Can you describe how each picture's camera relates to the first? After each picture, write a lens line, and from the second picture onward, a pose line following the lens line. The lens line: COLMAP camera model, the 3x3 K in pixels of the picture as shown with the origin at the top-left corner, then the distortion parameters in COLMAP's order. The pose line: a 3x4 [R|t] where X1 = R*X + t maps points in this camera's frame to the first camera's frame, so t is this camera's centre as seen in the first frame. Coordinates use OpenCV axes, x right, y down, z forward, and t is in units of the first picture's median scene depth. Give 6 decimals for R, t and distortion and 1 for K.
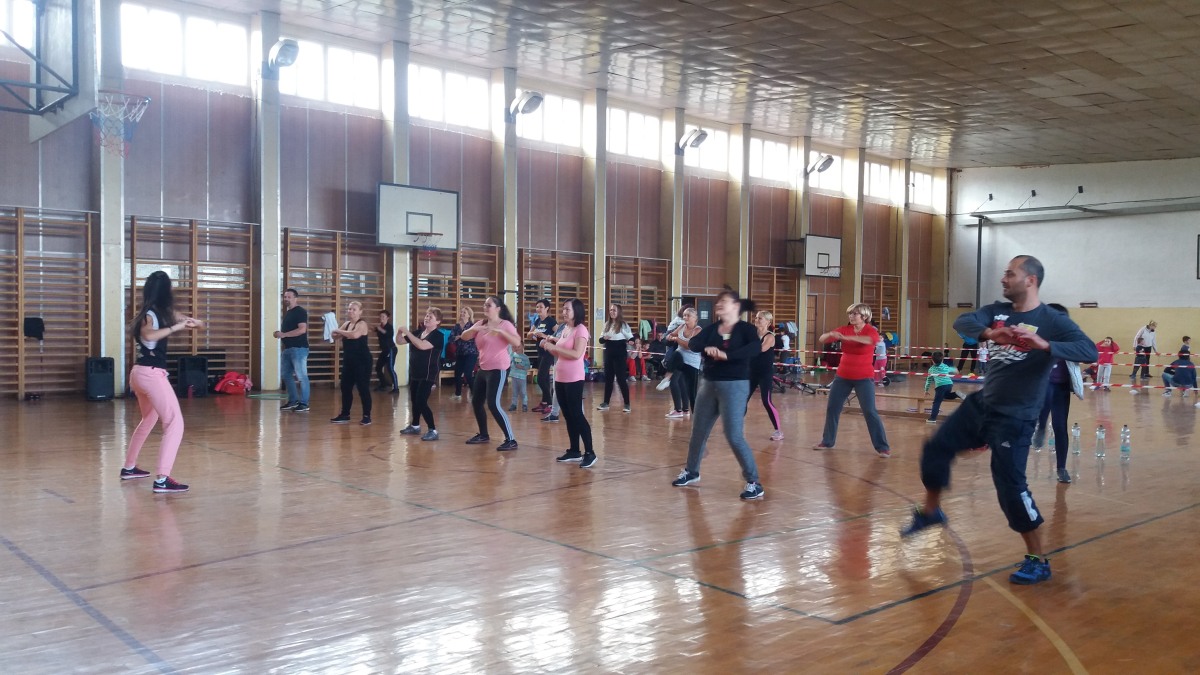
lens RADIAL K [[985.3, 0, 607.8], [0, 985.3, 368.0], [0, 0, 1]] dist [-0.004867, -0.038863]
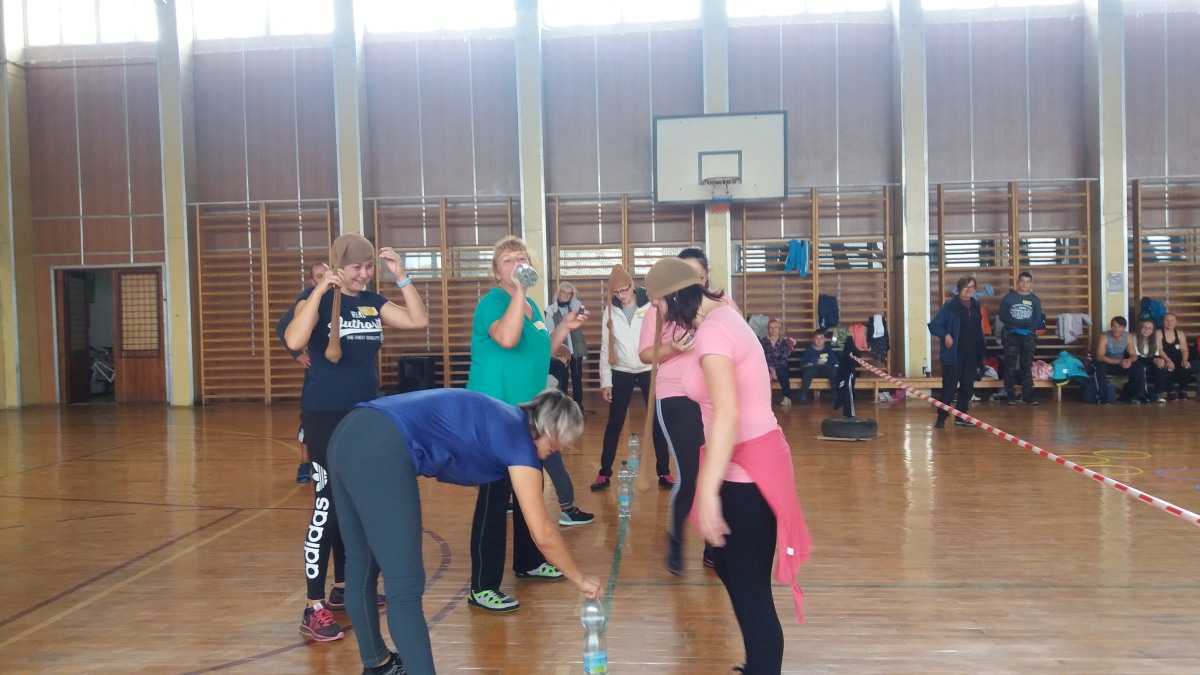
lens RADIAL K [[1209.8, 0, 598.9], [0, 1209.8, 342.3], [0, 0, 1]] dist [-0.007713, 0.000000]
pose [[0.659784, -0.009539, -0.751394, 0.262550], [-0.003700, 0.999866, -0.015943, -0.005724], [0.751446, 0.013299, 0.659661, 0.243901]]
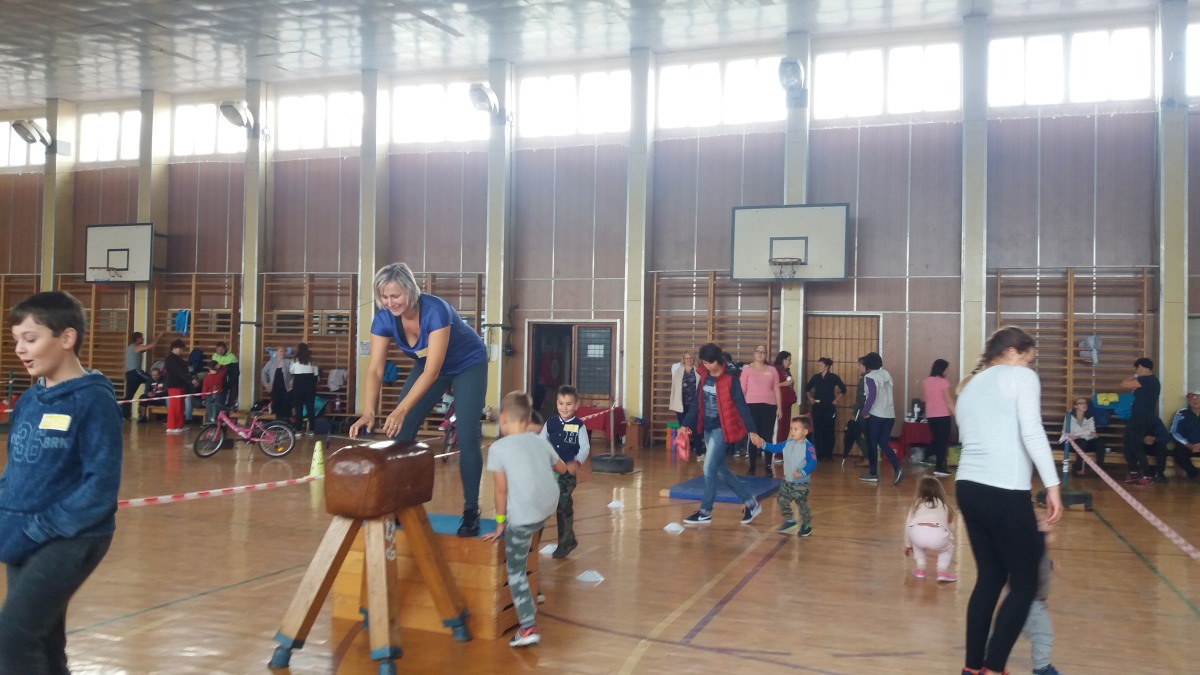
lens RADIAL K [[1070.7, 0, 600.4], [0, 1070.7, 339.8], [0, 0, 1]] dist [0.048475, -0.022335]
pose [[0.439886, -0.029664, -0.897564, 0.347062], [-0.058399, 0.996394, -0.061551, -0.007631], [0.896153, 0.079492, 0.436567, 0.320945]]
